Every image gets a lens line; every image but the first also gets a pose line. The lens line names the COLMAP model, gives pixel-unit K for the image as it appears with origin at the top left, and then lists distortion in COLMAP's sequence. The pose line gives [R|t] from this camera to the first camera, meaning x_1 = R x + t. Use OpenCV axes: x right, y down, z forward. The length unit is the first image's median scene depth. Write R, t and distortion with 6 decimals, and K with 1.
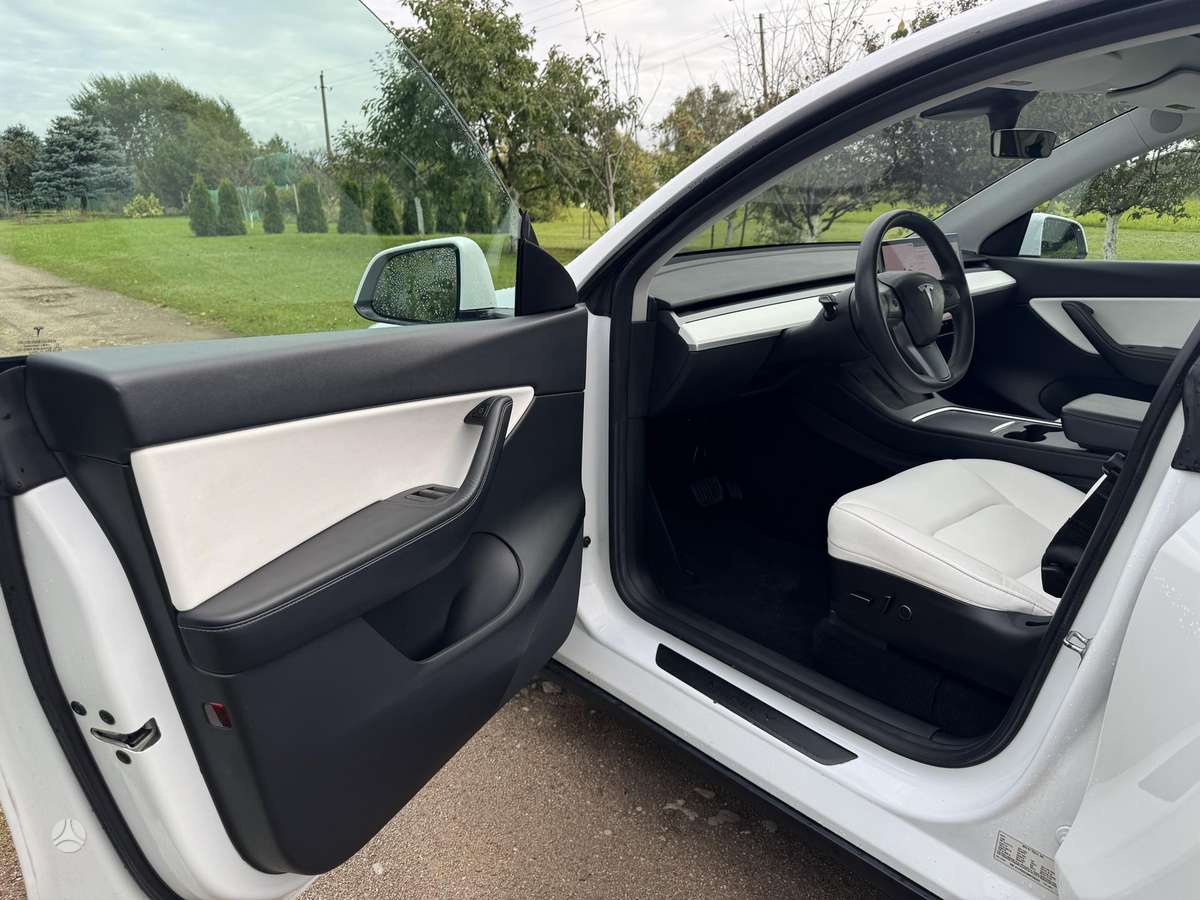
lens RADIAL K [[866.8, 0, 587.6], [0, 866.8, 455.7], [0, 0, 1]] dist [0.044637, -0.036195]
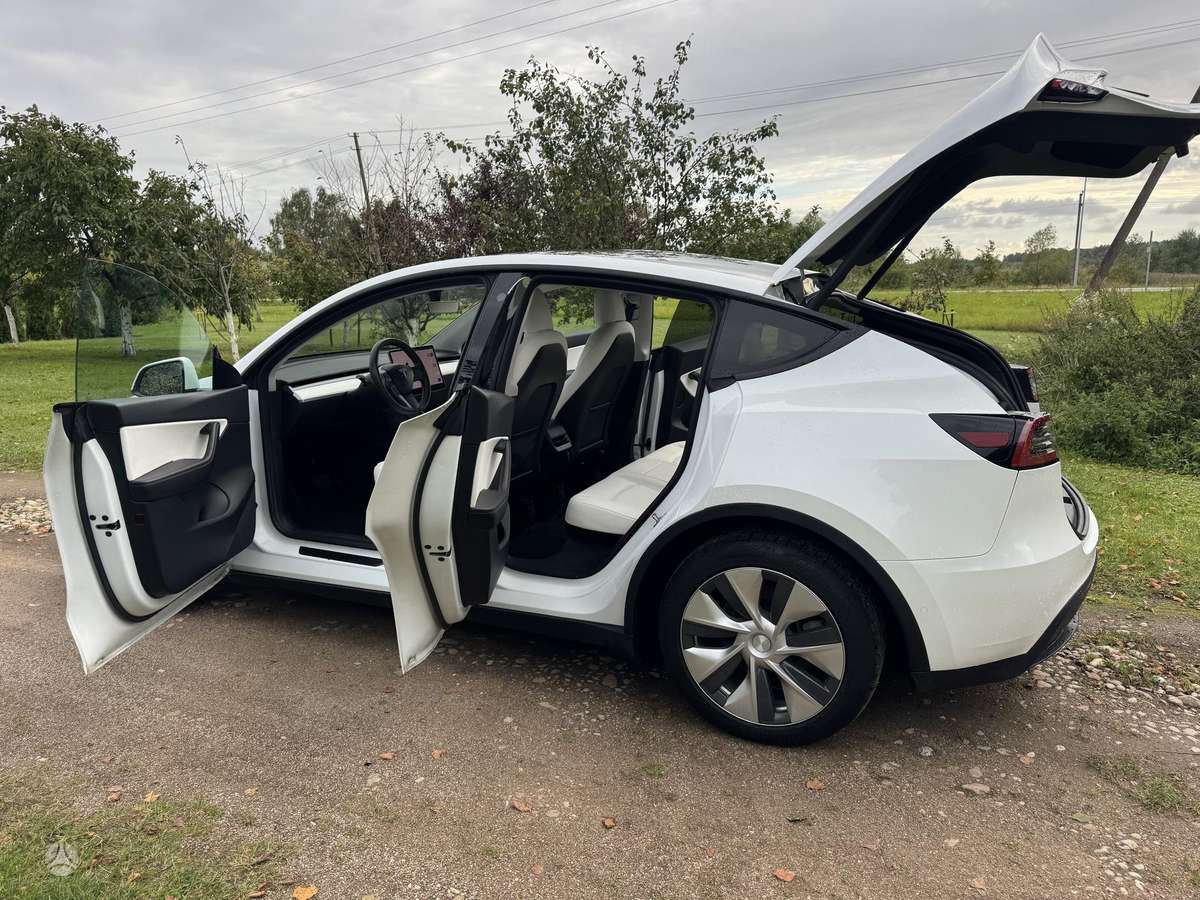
lens RADIAL K [[866.8, 0, 597.7], [0, 866.8, 461.8], [0, 0, 1]] dist [0.044637, -0.036195]
pose [[0.909903, -0.093199, 0.404215, -0.013384], [0.131444, 0.988999, -0.067853, 0.037013], [-0.393444, 0.114872, 0.912144, -0.173305]]
